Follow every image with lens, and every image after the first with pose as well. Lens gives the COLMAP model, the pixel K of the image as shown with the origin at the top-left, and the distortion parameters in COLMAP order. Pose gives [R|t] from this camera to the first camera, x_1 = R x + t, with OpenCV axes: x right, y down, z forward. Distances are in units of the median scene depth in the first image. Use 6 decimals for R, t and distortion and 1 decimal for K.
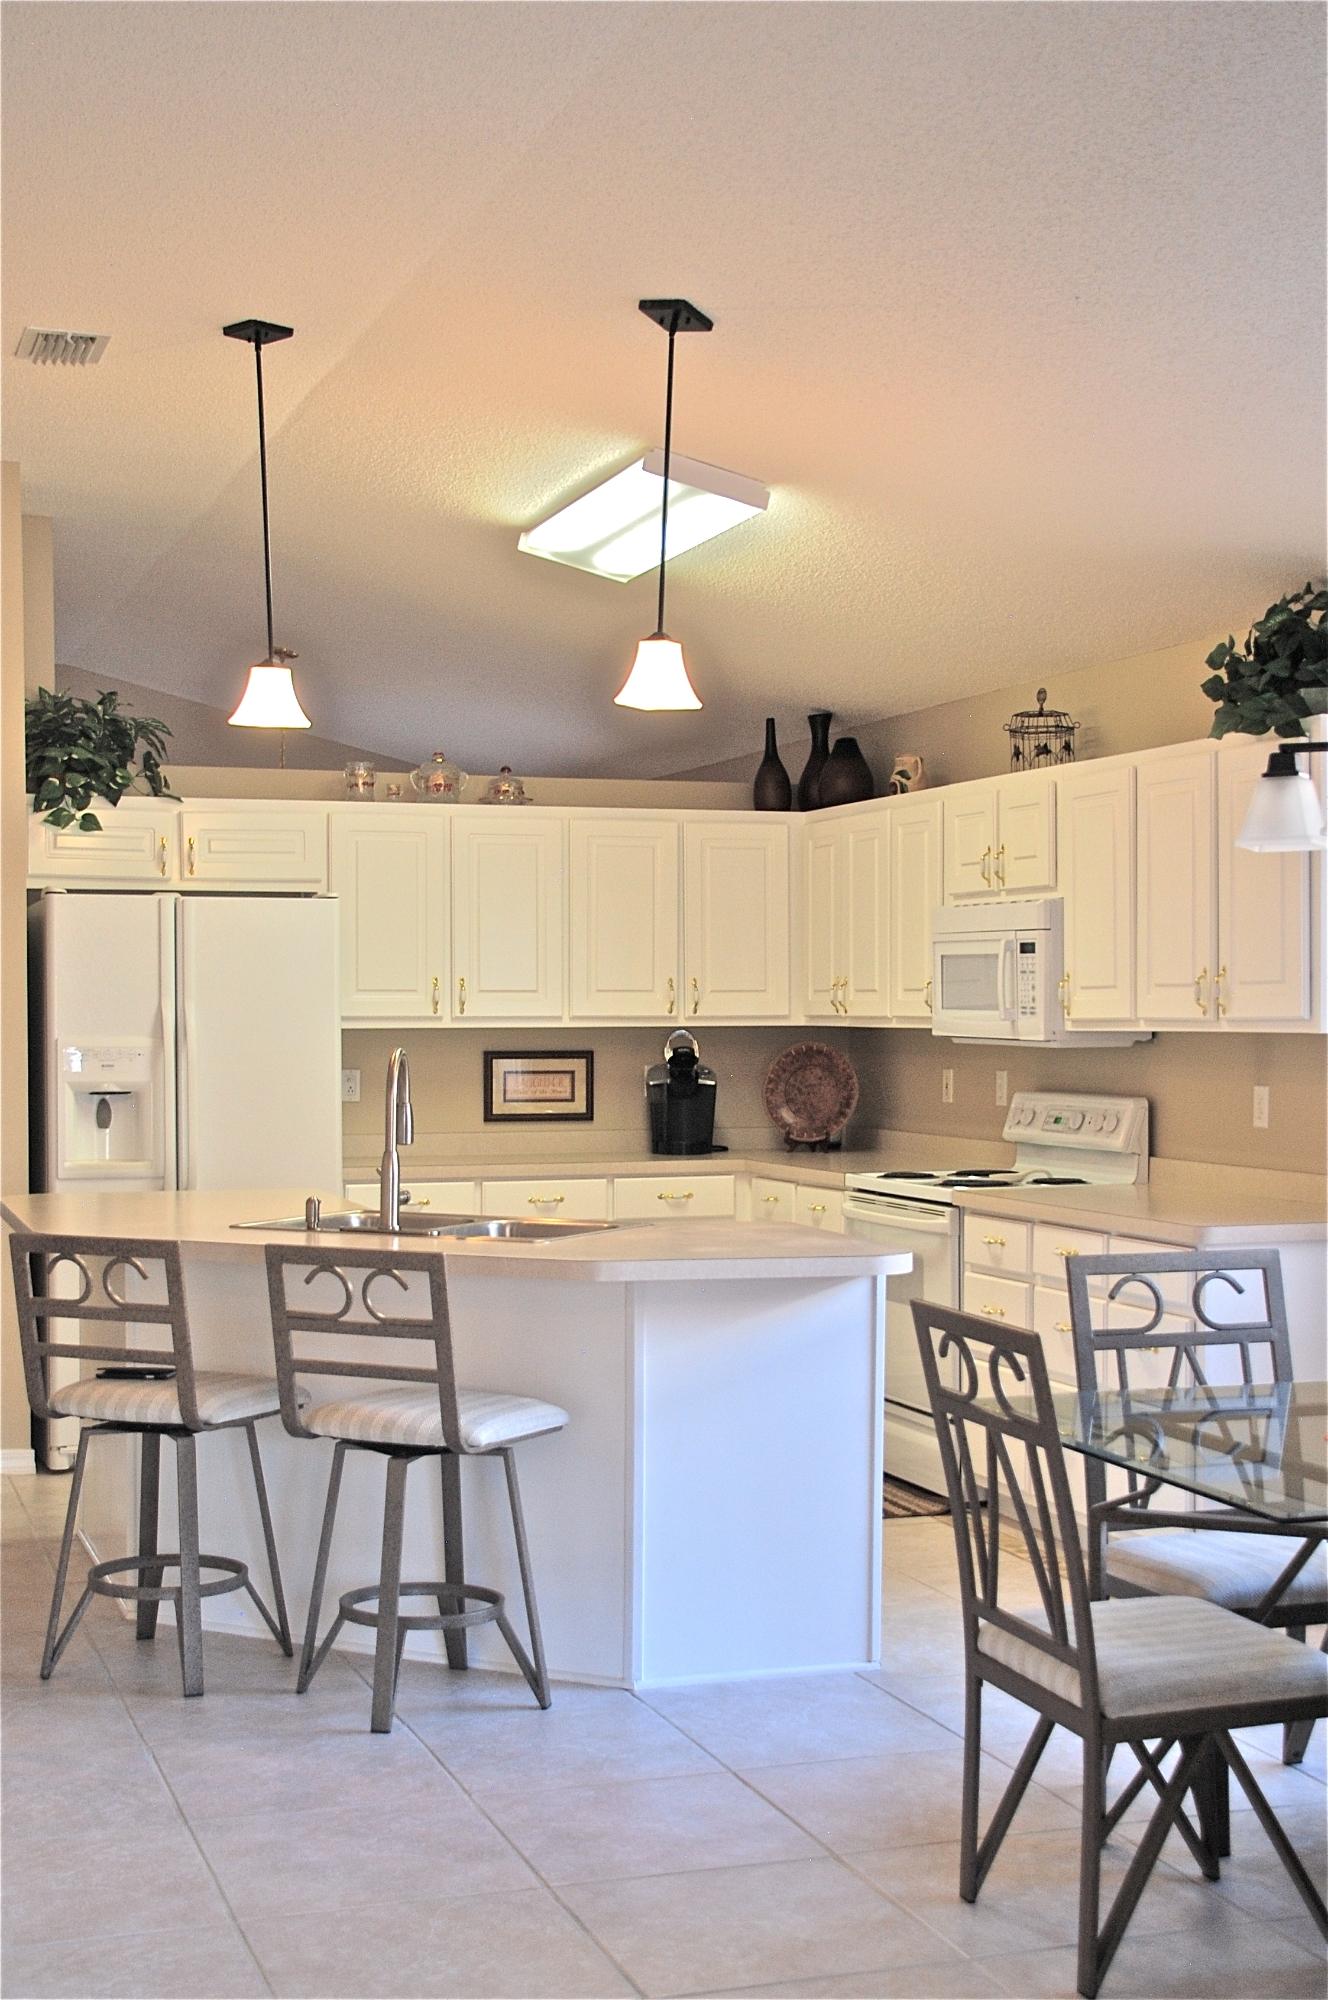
lens RADIAL K [[2707.2, 0, 648.1], [0, 2707.2, 1013.3], [0, 0, 1]] dist [0.093487, 0.000000]
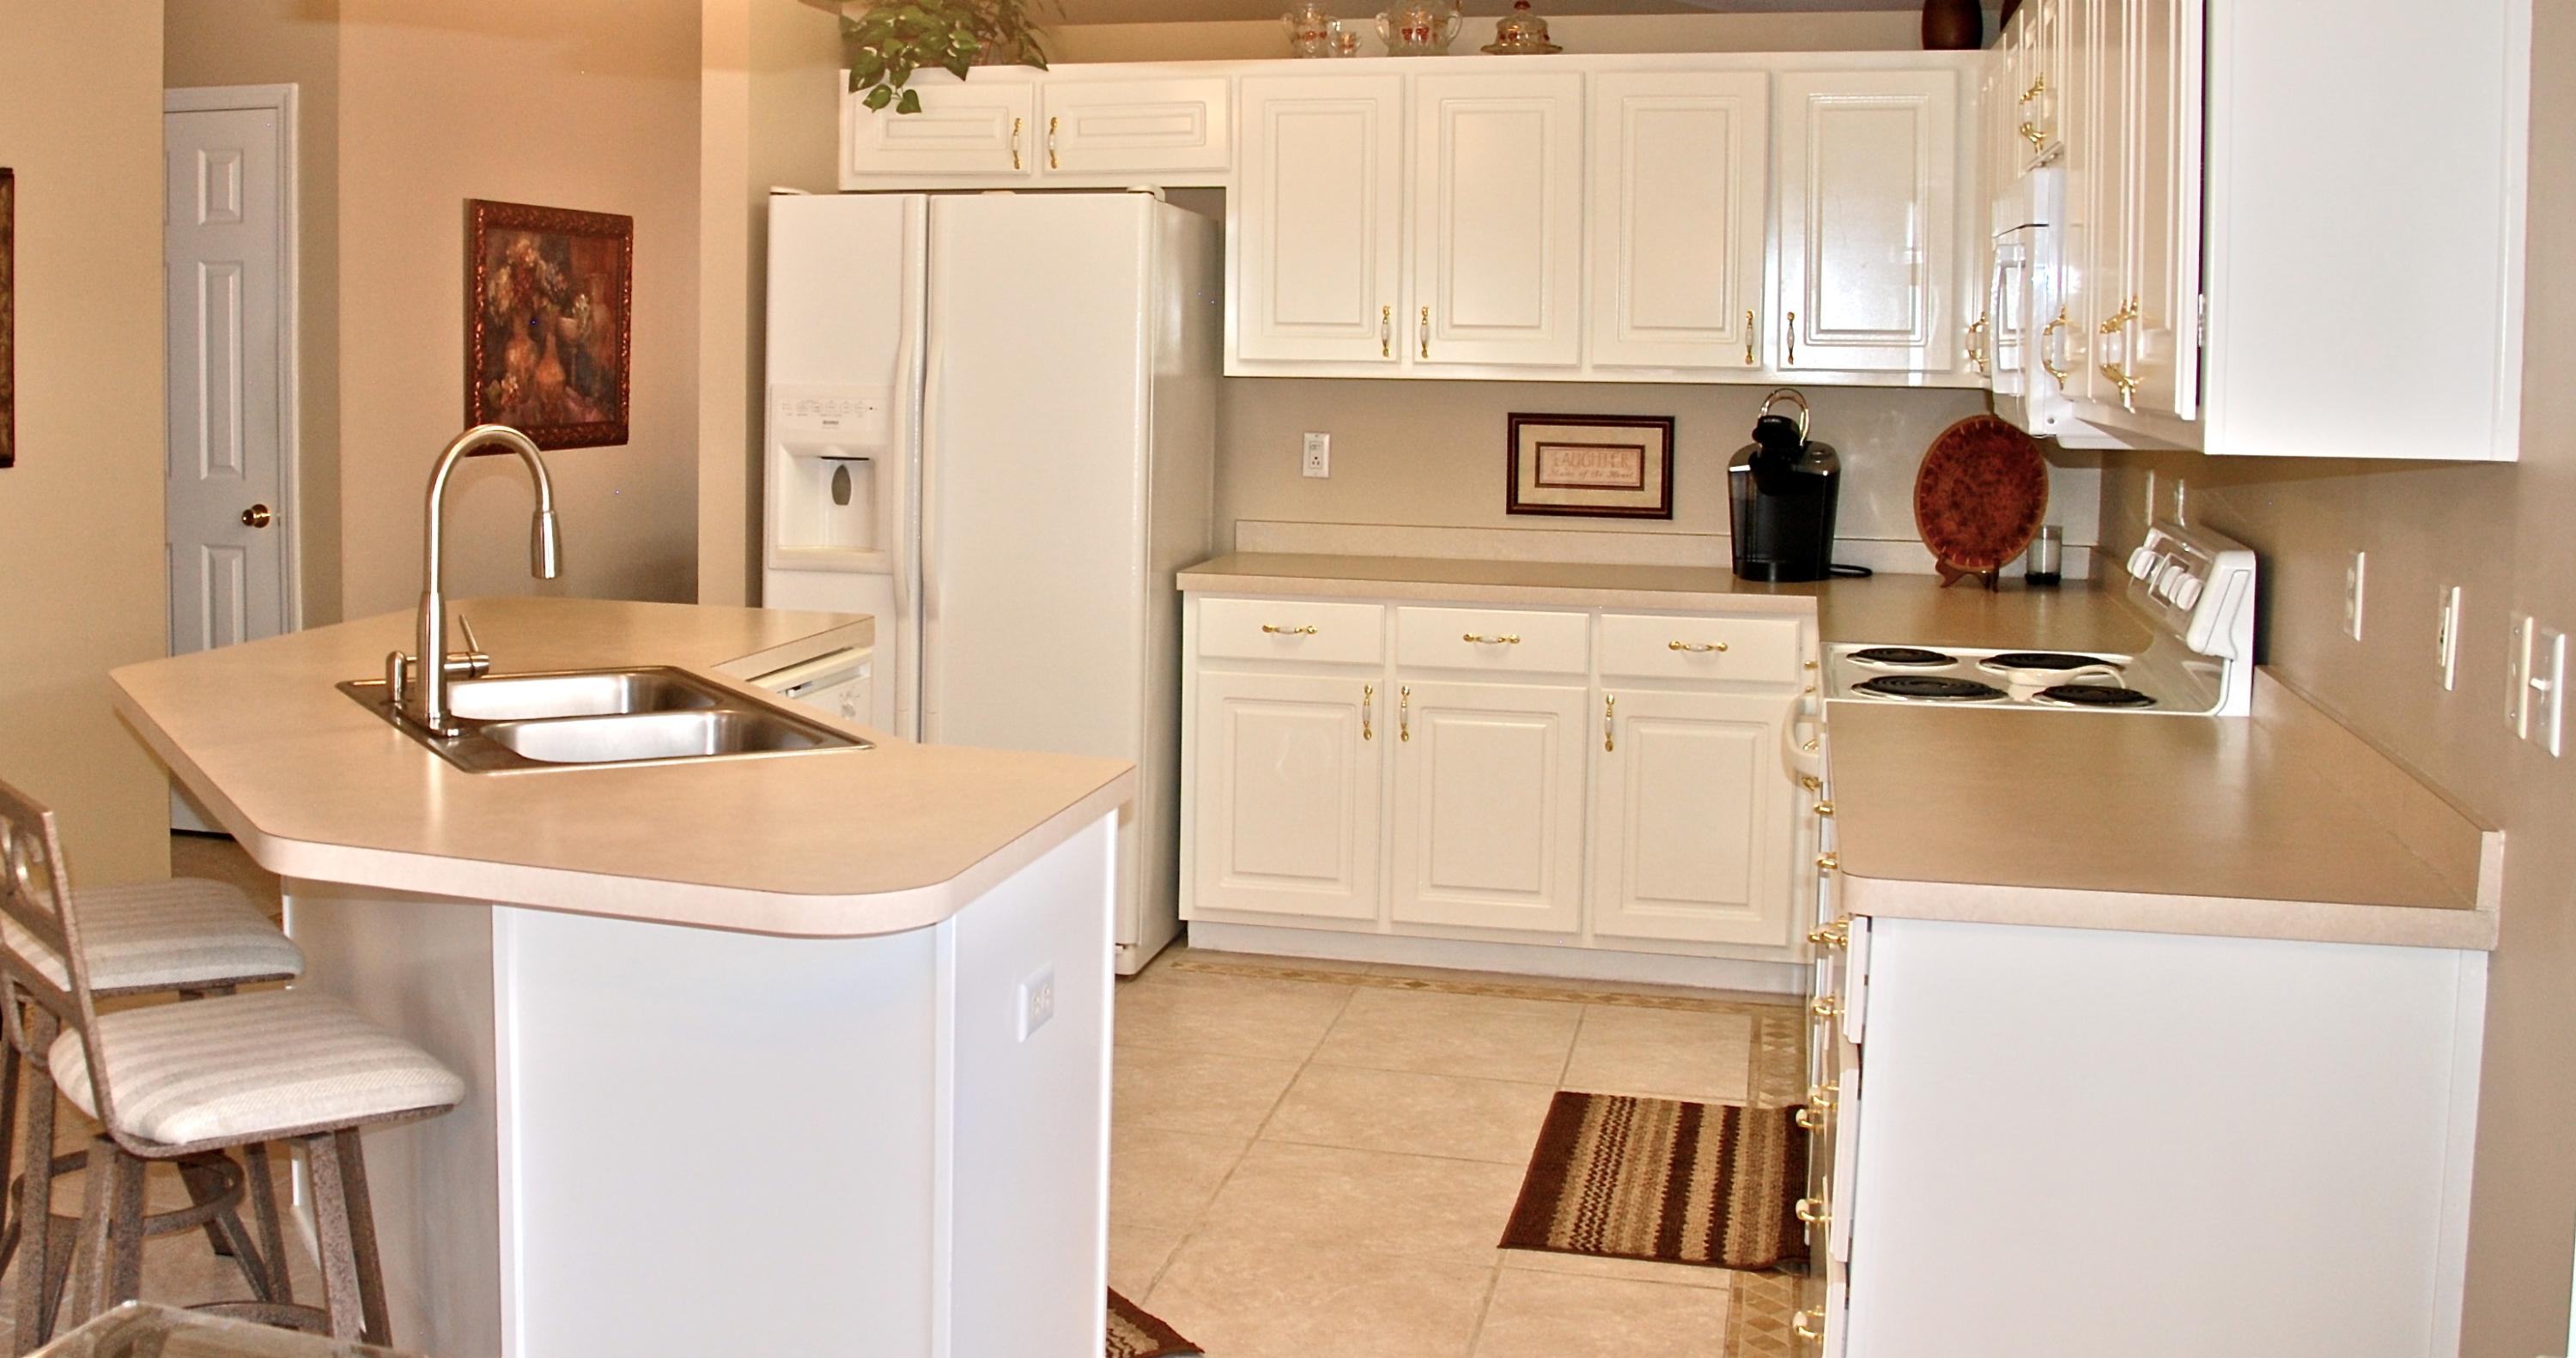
lens RADIAL K [[2563.6, 0, 950.5], [0, 2563.6, 465.3], [0, 0, 1]] dist [-0.144106, 0.000000]
pose [[0.796239, 0.041552, -0.603554, 0.241706], [-0.010345, 0.998428, 0.055089, -0.007710], [0.604894, -0.037620, 0.795417, 0.429220]]
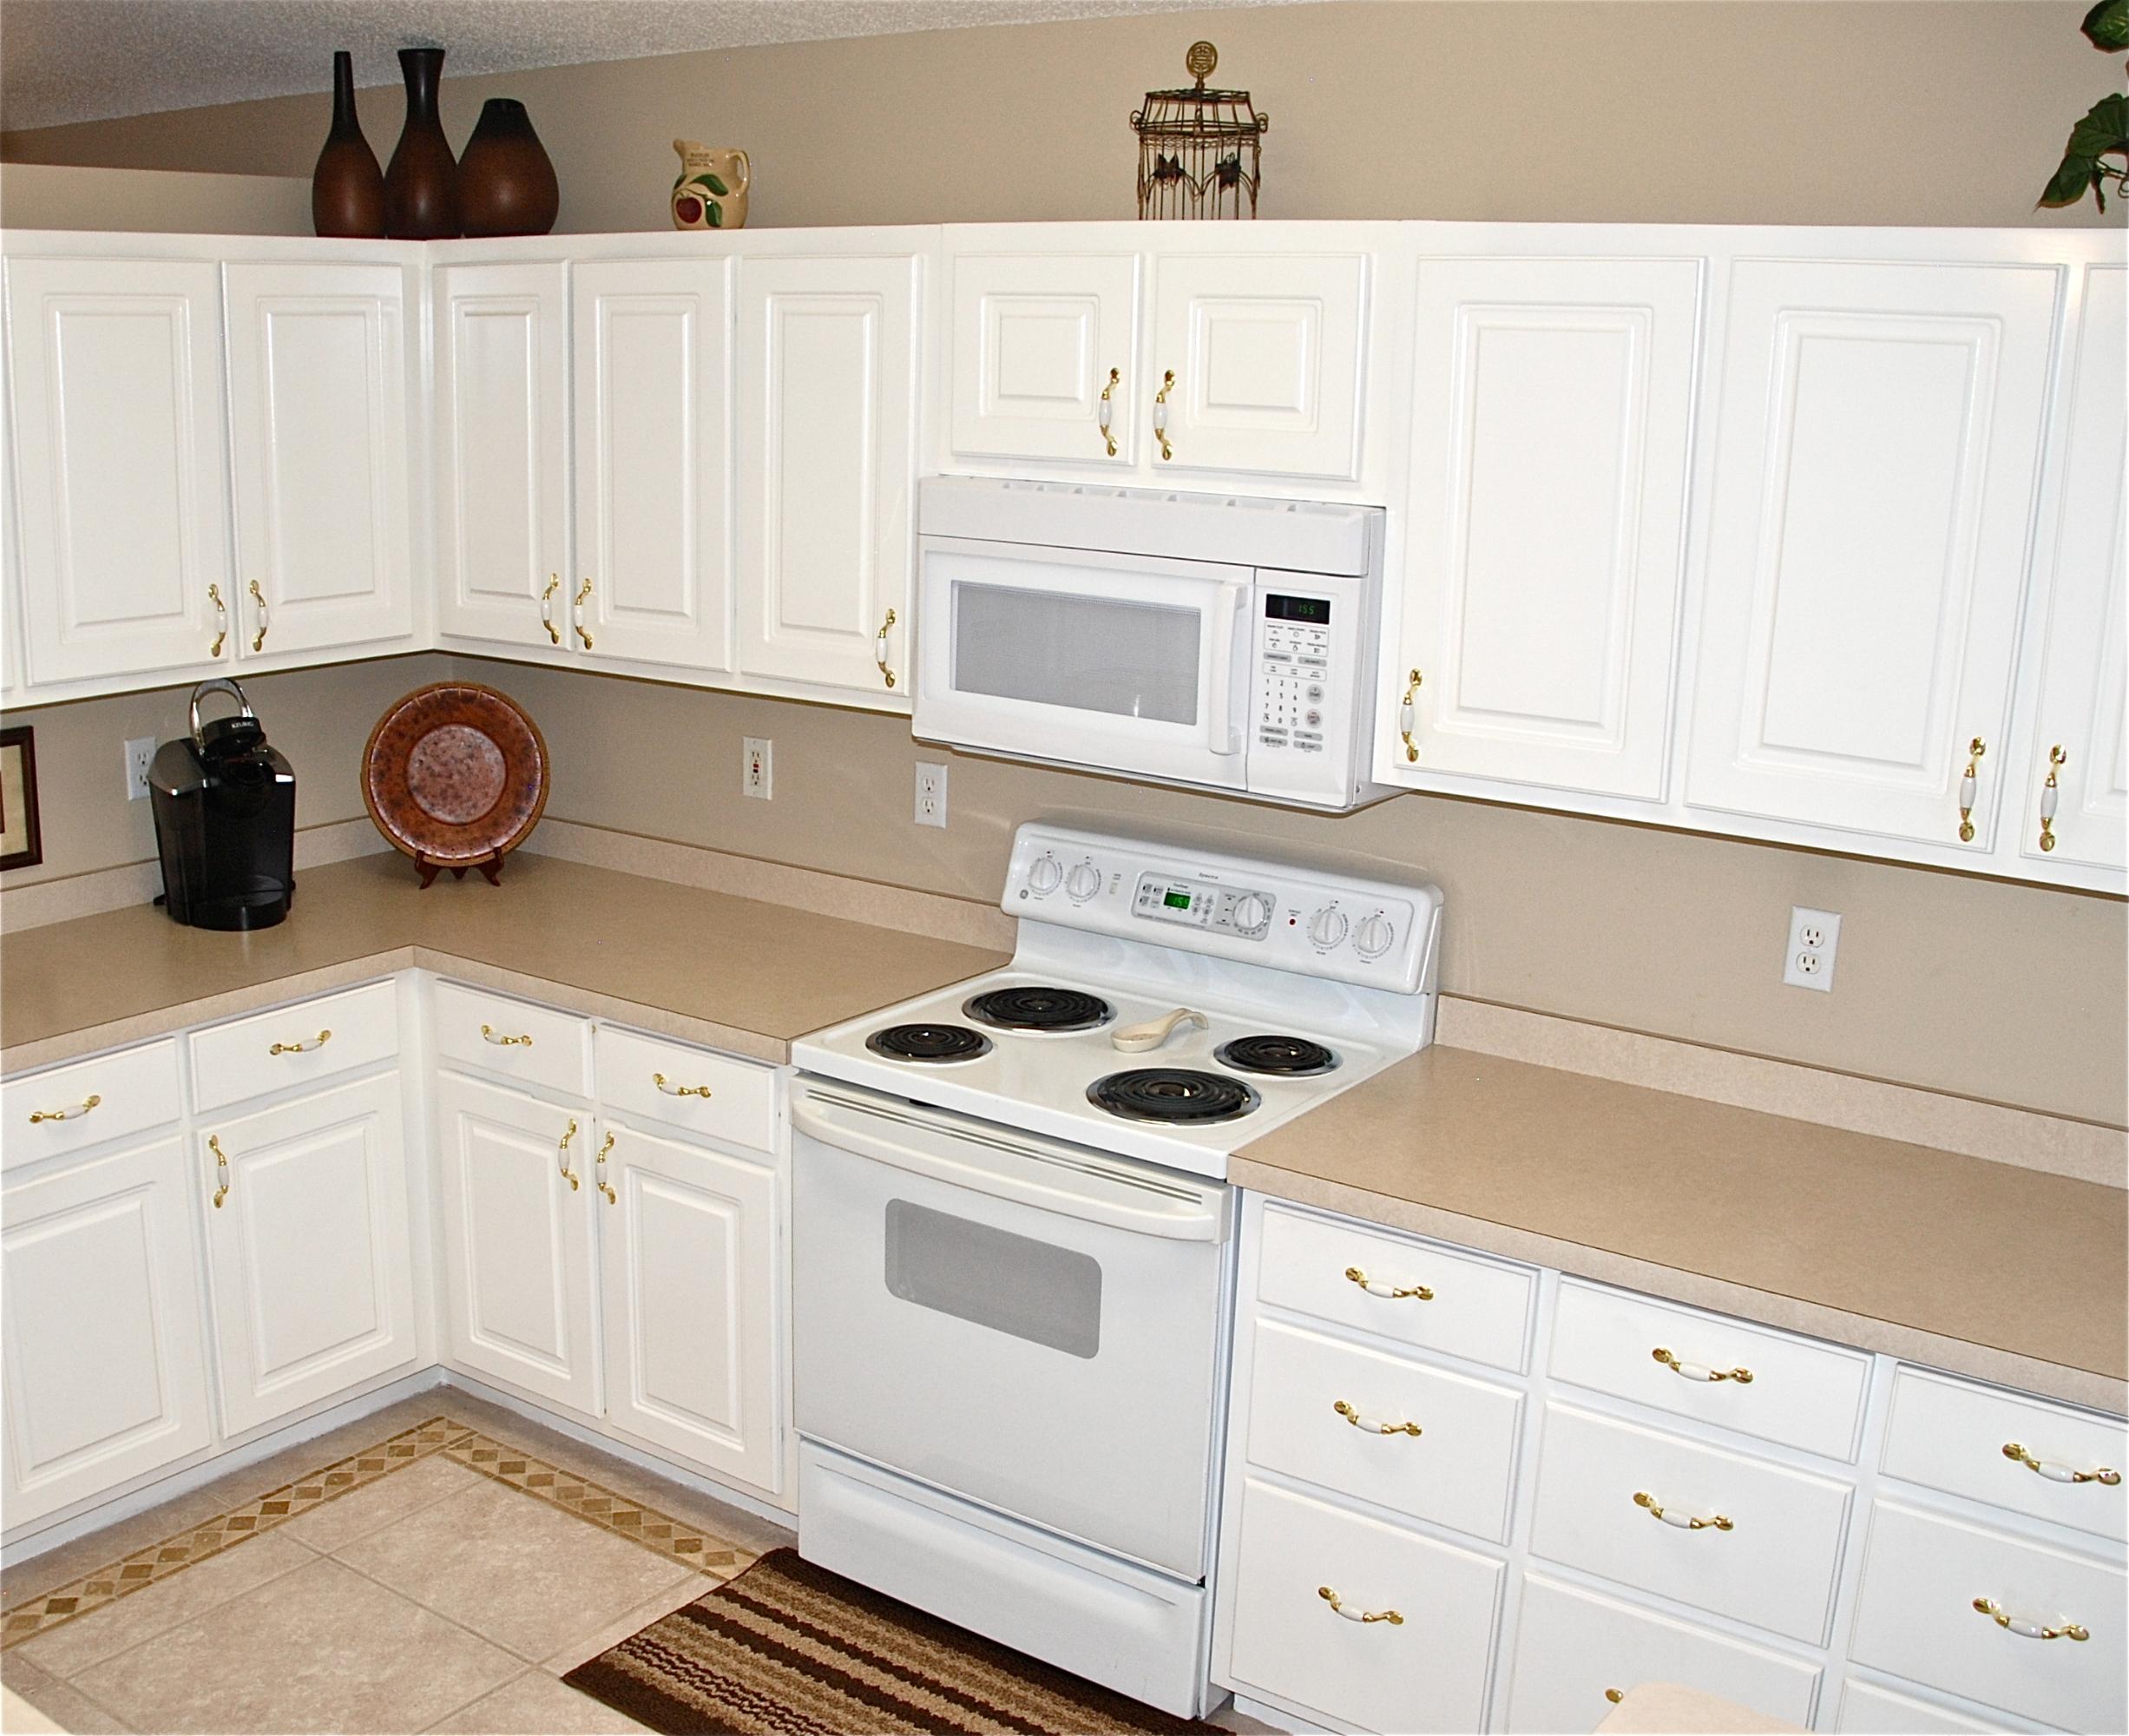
lens RADIAL K [[2295.3, 0, 958.8], [0, 2295.3, 944.2], [0, 0, 1]] dist [-0.165820, 0.000000]
pose [[0.825078, -0.128500, 0.550214, -0.121773], [-0.019403, 0.966777, 0.254882, -0.060918], [-0.564686, -0.220974, 0.795173, 0.632019]]
